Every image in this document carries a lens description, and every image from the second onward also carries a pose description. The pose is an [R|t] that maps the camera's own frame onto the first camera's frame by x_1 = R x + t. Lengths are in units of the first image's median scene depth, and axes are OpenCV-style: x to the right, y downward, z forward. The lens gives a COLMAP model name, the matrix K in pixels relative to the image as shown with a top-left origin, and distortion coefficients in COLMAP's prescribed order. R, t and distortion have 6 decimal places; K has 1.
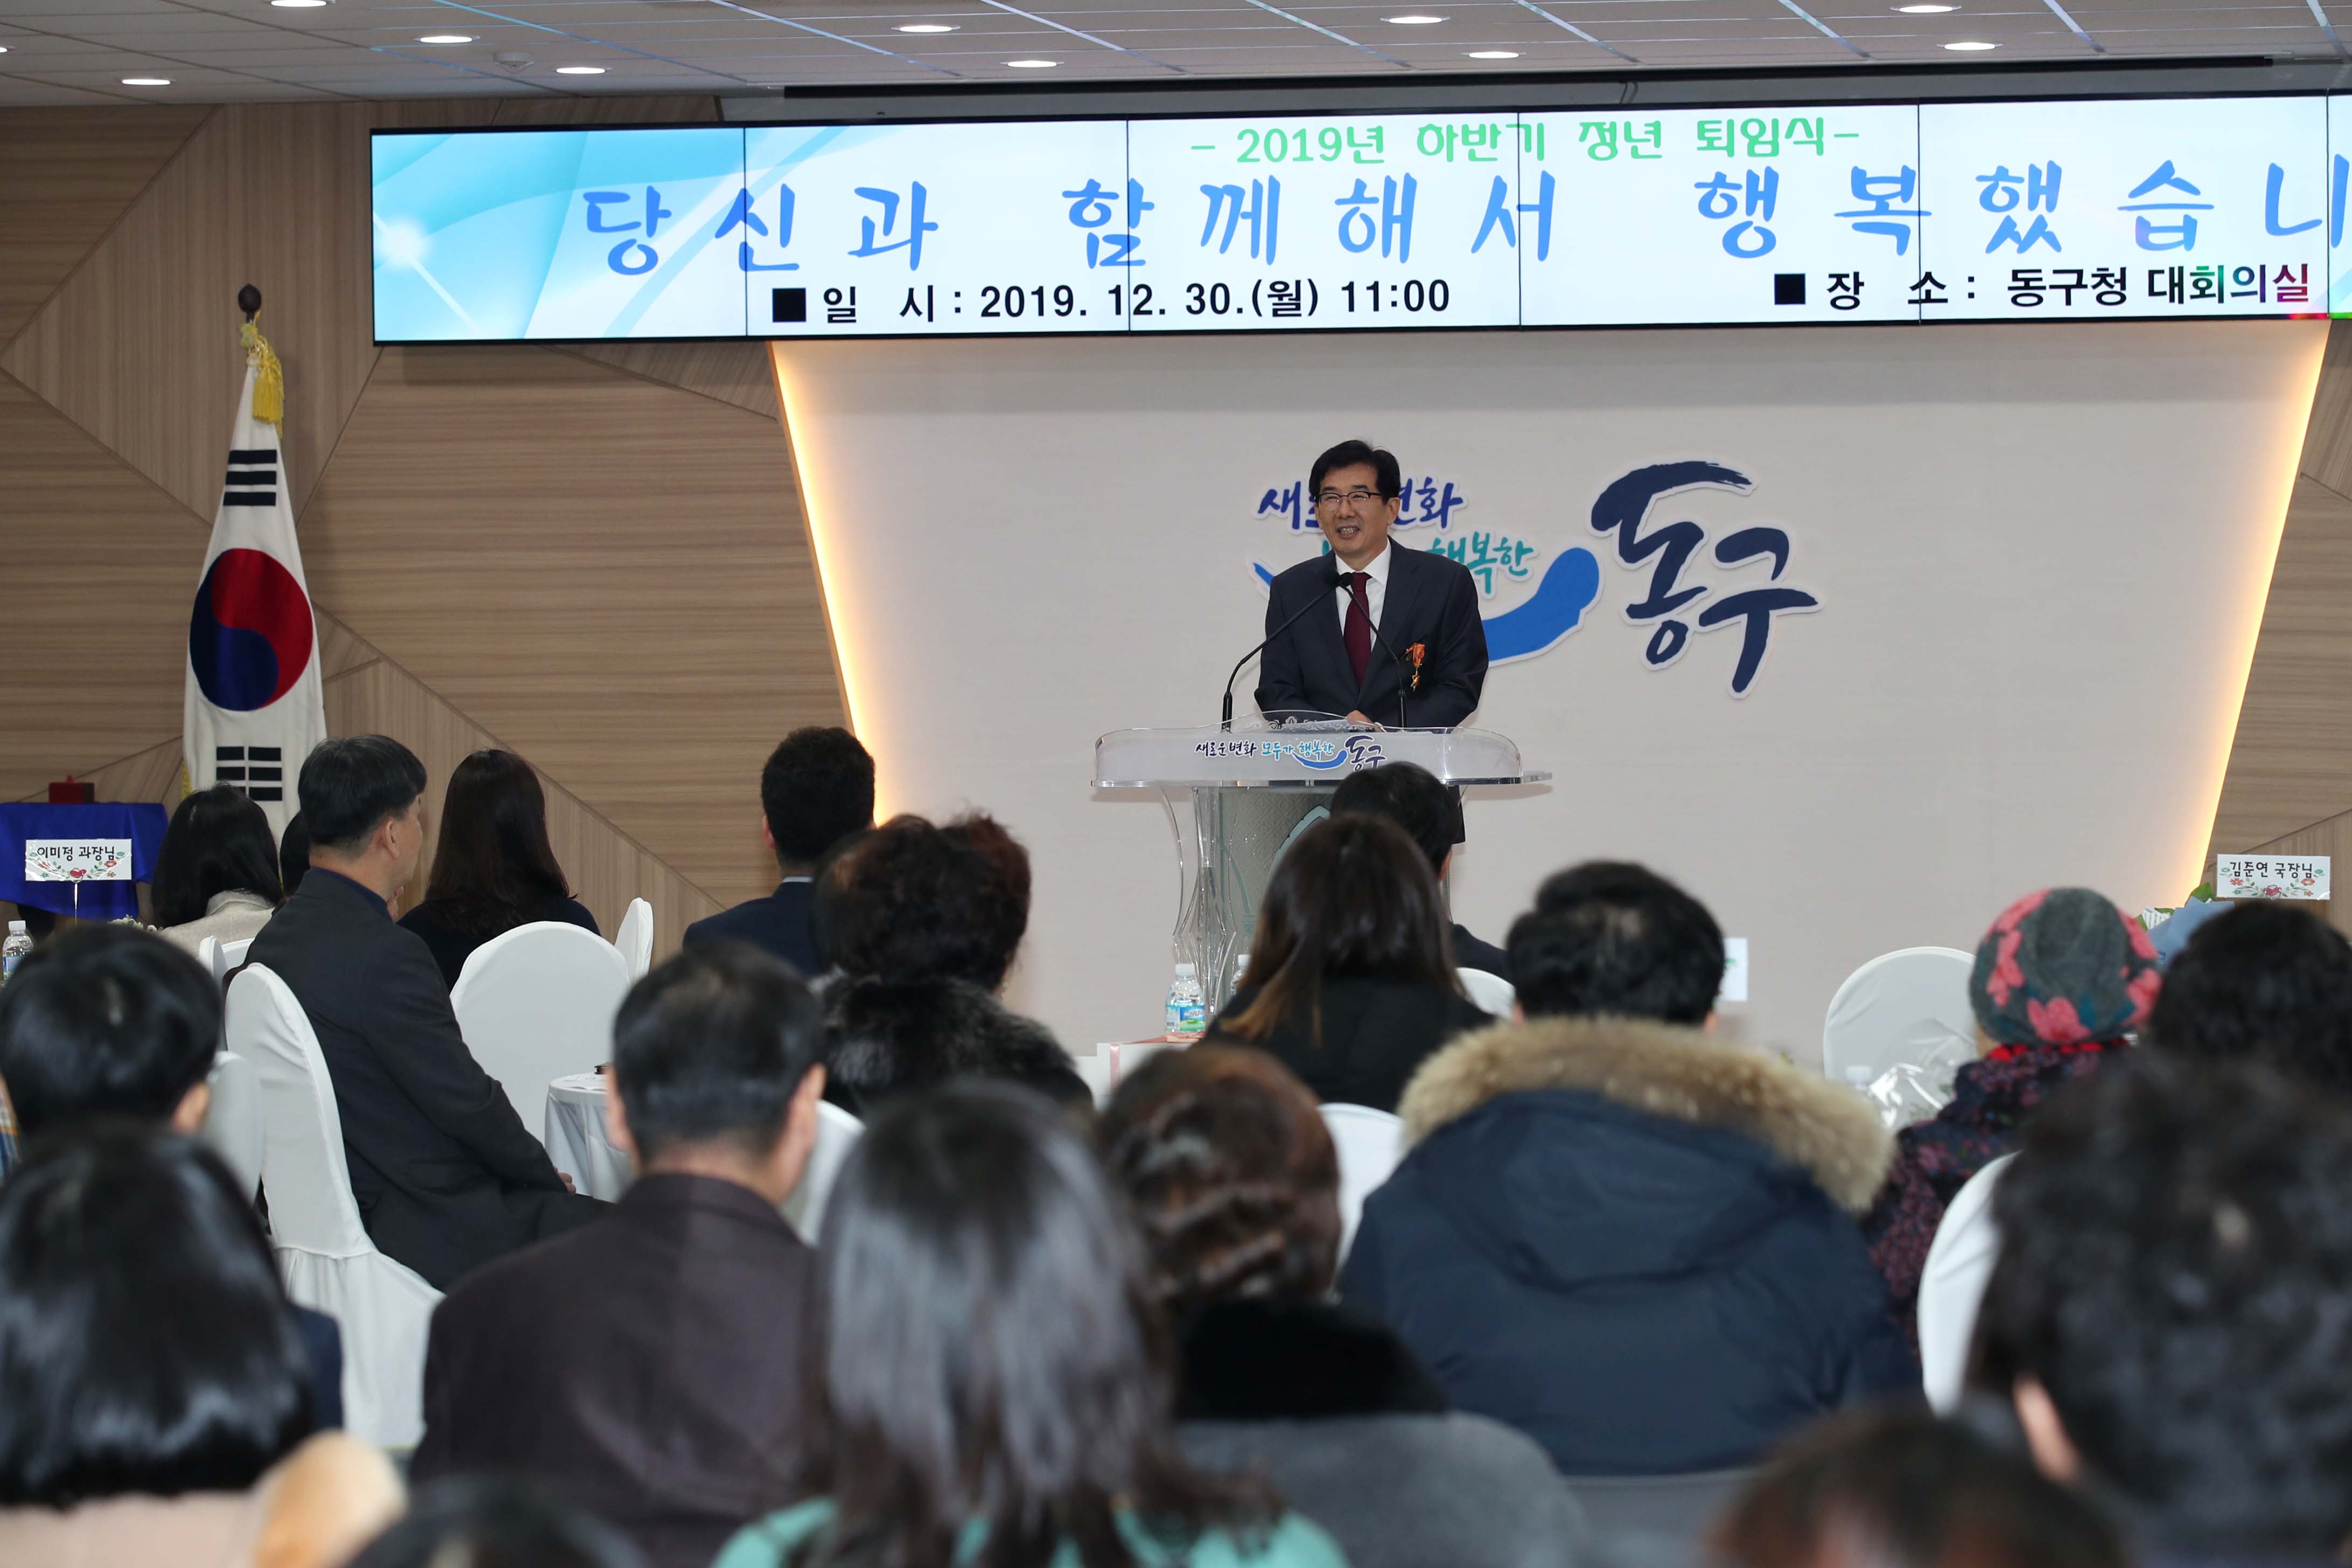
lens RADIAL K [[6931.9, 0, 1218.1], [0, 6931.9, 781.7], [0, 0, 1]] dist [0.070895, -0.523125]
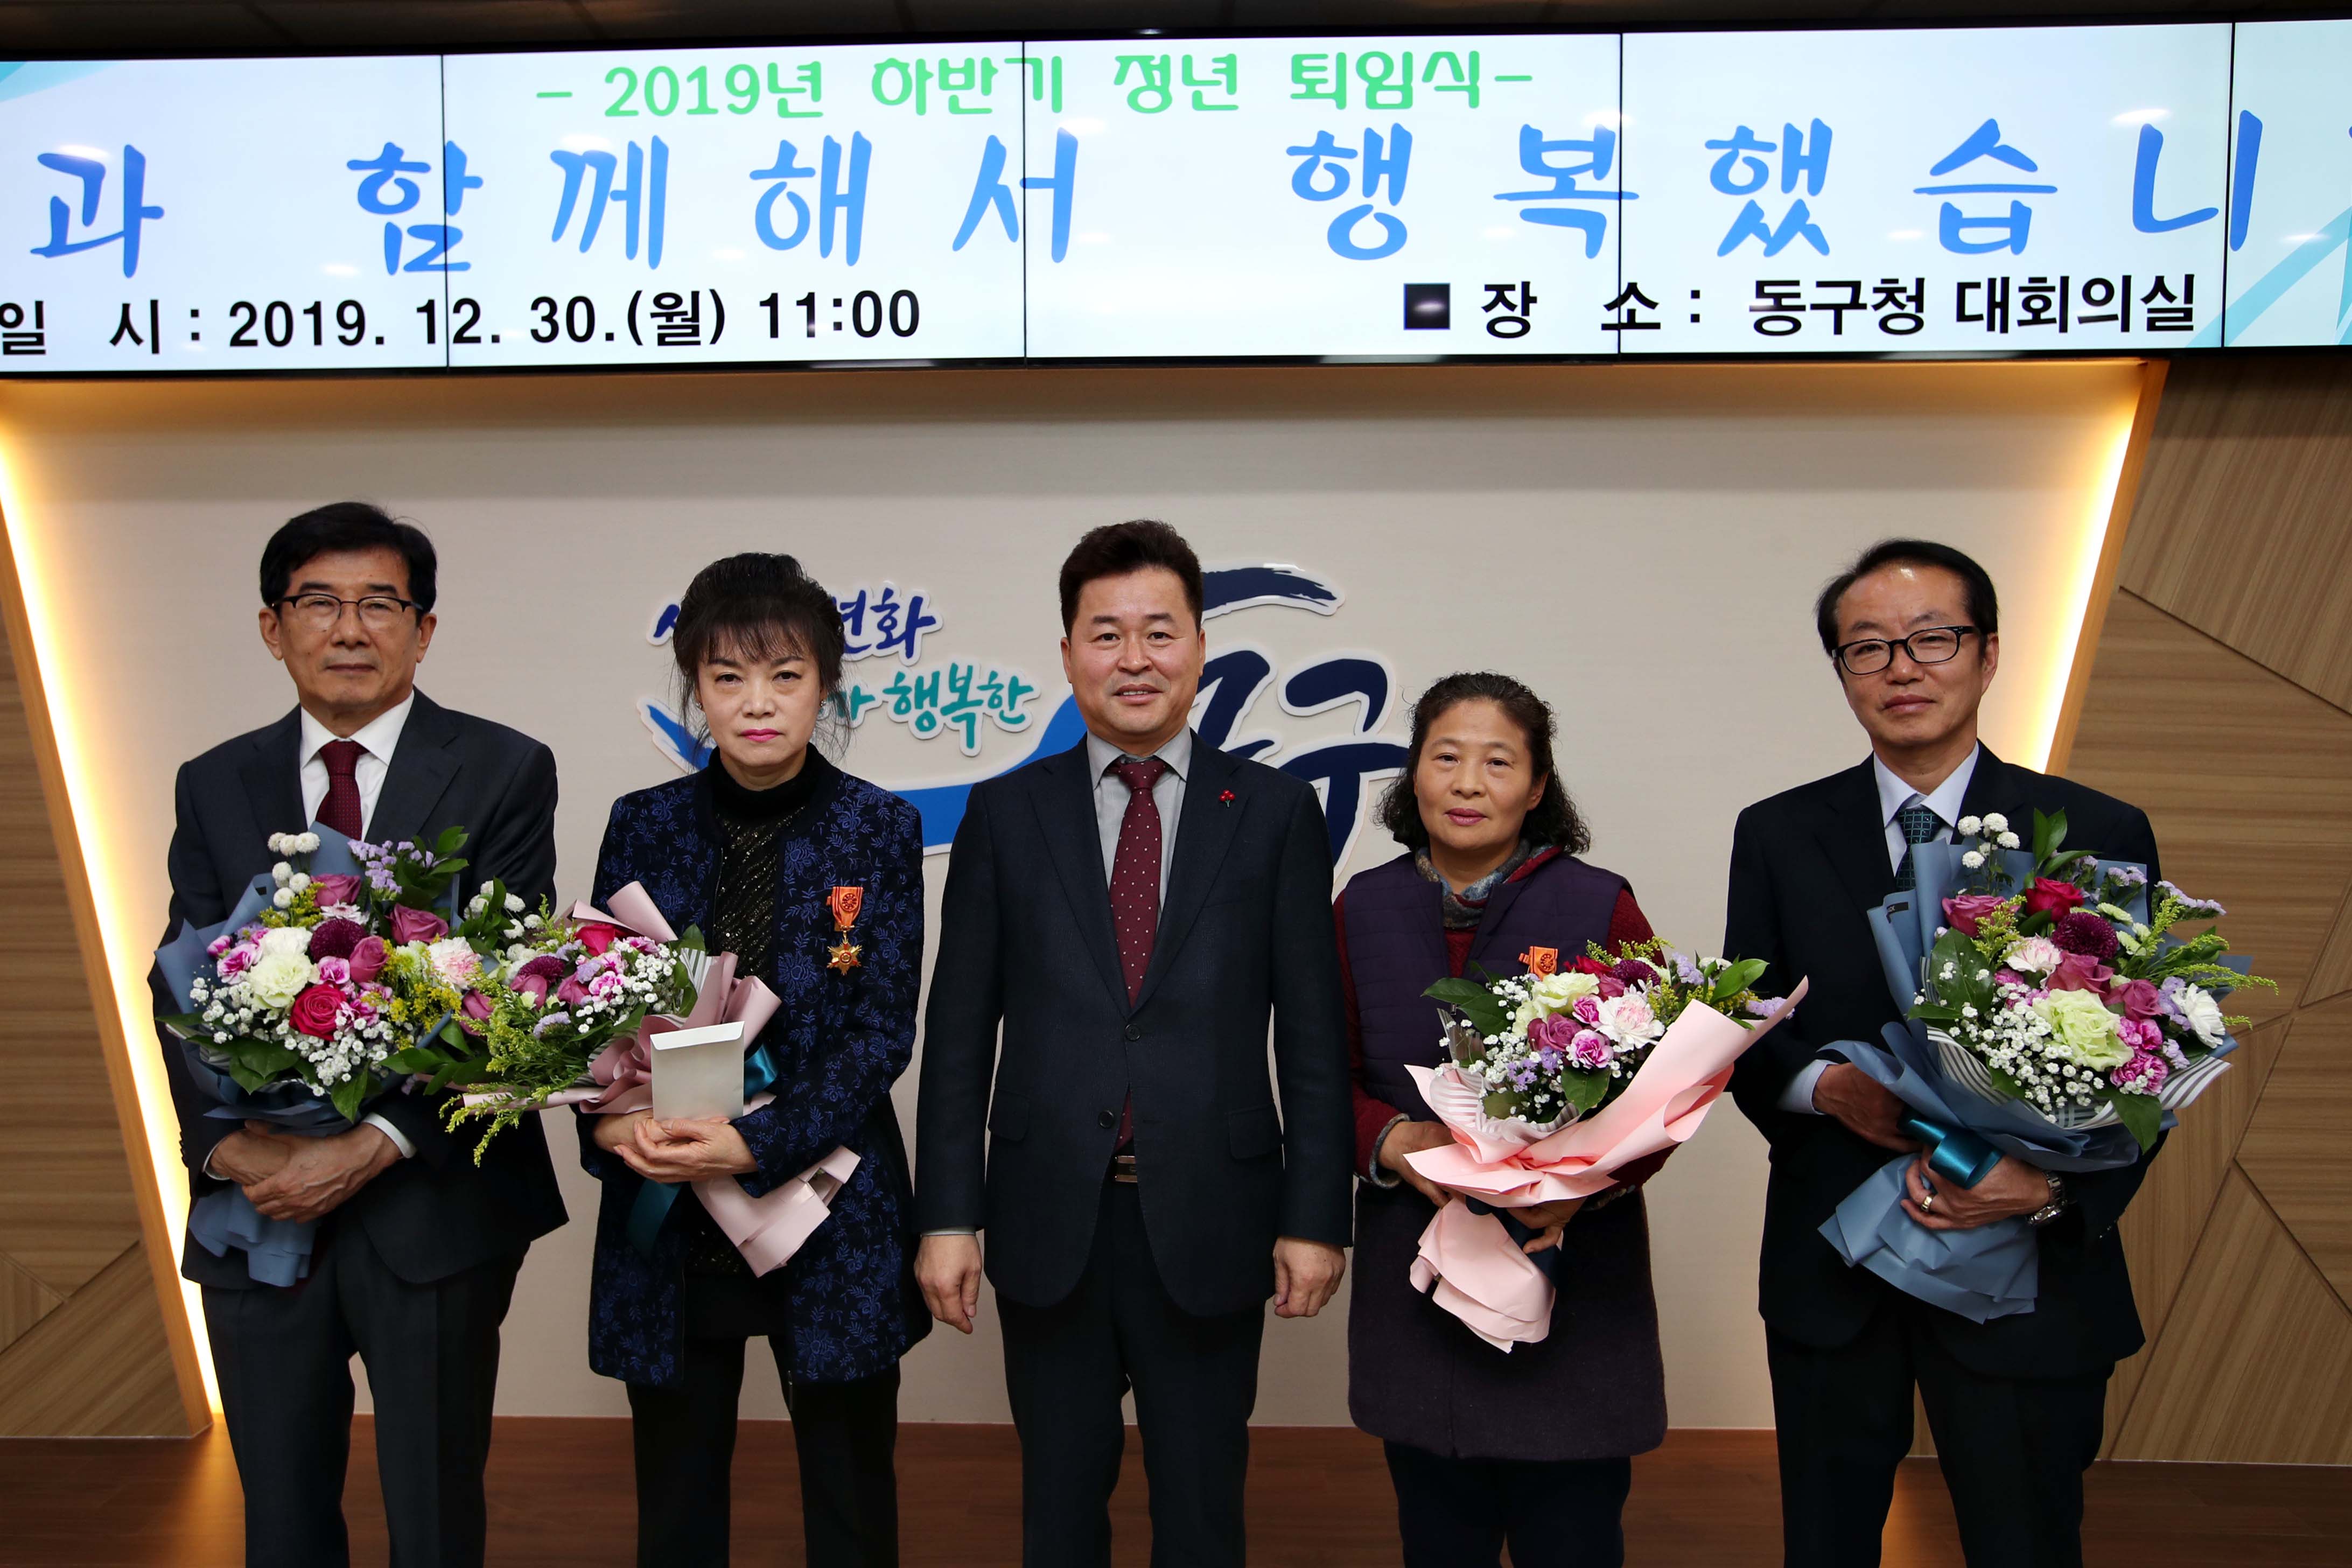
lens RADIAL K [[1636.3, 0, 1101.6], [0, 1636.3, 727.9], [0, 0, 1]] dist [-0.059247, 0.069369]
pose [[0.986700, -0.001780, 0.162543, 0.024989], [0.002151, 0.999995, -0.002105, -0.029366], [-0.162538, 0.002427, 0.986699, 0.841662]]
